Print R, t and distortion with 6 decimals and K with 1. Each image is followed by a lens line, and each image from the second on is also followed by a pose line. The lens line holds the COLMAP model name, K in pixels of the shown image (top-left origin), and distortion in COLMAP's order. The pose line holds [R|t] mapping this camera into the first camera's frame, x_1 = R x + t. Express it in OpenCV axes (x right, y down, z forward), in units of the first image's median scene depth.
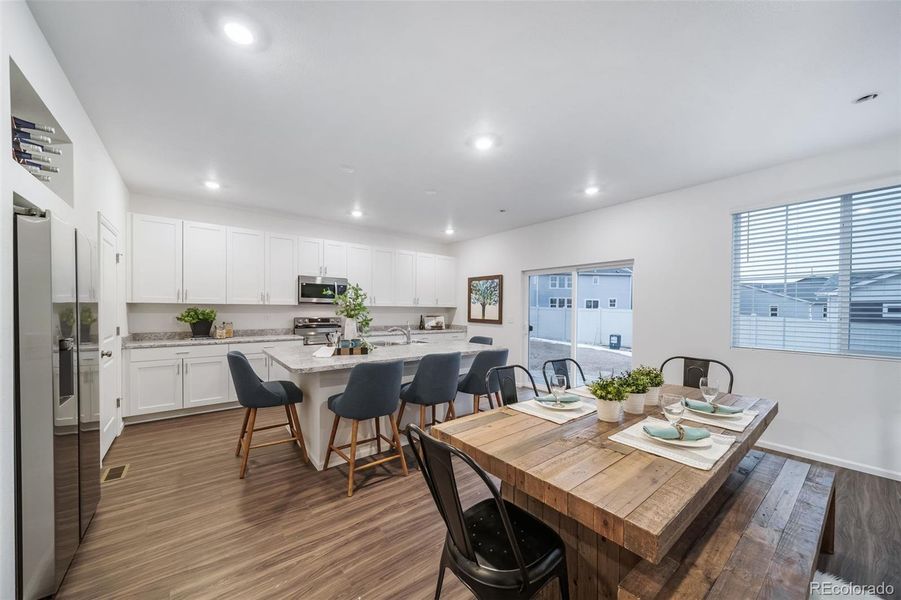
lens RADIAL K [[320.2, 0, 435.5], [0, 320.2, 314.9], [0, 0, 1]] dist [0.010163, -0.000888]
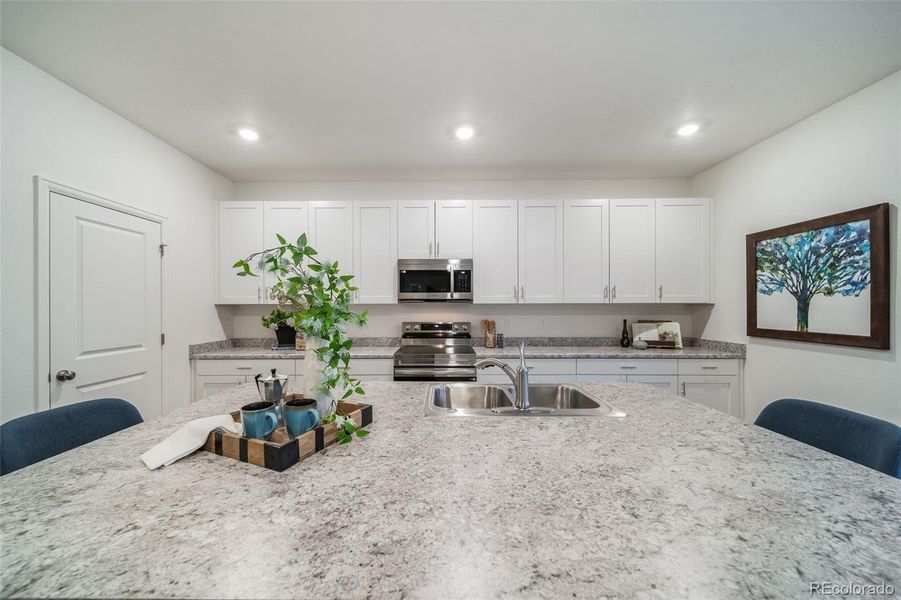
lens RADIAL K [[320.2, 0, 442.8], [0, 320.2, 307.9], [0, 0, 1]] dist [0.010163, -0.000888]
pose [[0.796480, -0.010140, -0.604579, 0.039010], [-0.001527, 0.999822, -0.018781, -0.007860], [0.604662, 0.015882, 0.796324, 0.424665]]
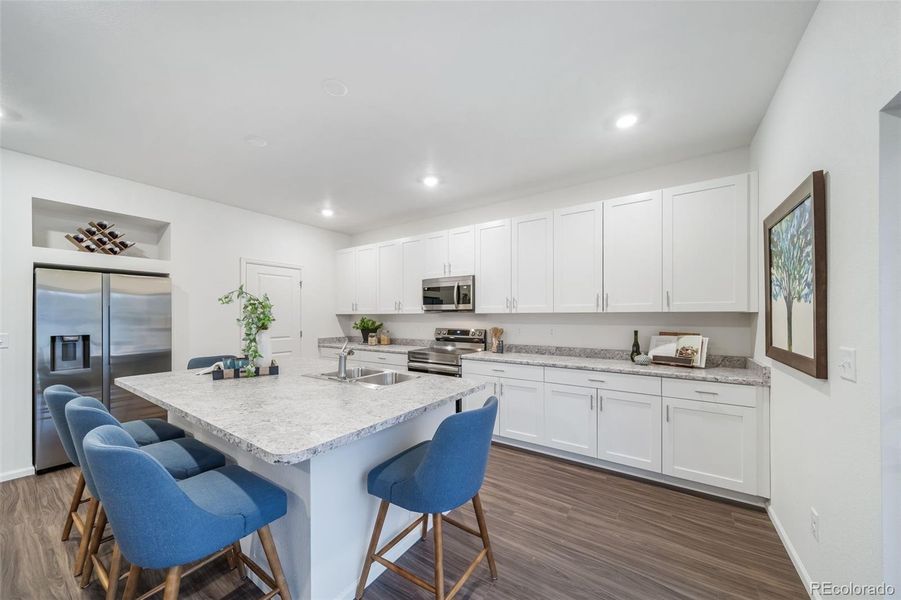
lens RADIAL K [[320.2, 0, 447.6], [0, 320.2, 307.7], [0, 0, 1]] dist [0.010163, -0.000888]
pose [[0.324386, -0.036314, -0.945228, 0.327240], [-0.015900, 0.998912, -0.043833, -0.007564], [0.945791, 0.029248, 0.323456, 0.628630]]
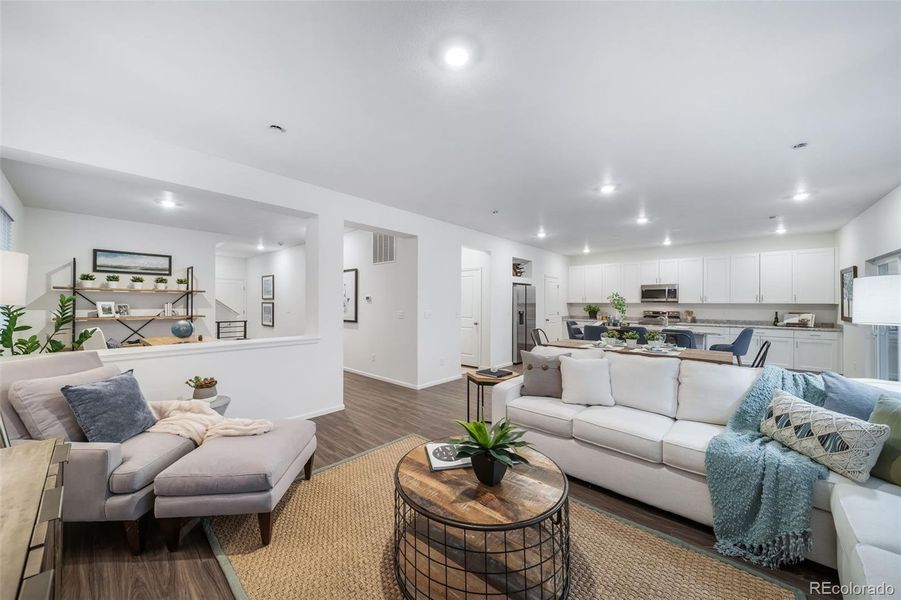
lens RADIAL K [[320.2, 0, 450.7], [0, 320.2, 293.9], [0, 0, 1]] dist [0.010163, -0.000888]
pose [[0.203477, -0.039939, -0.978265, 0.803478], [-0.024199, 0.998657, -0.045804, 0.017596], [0.978781, 0.032993, 0.202238, -0.241025]]
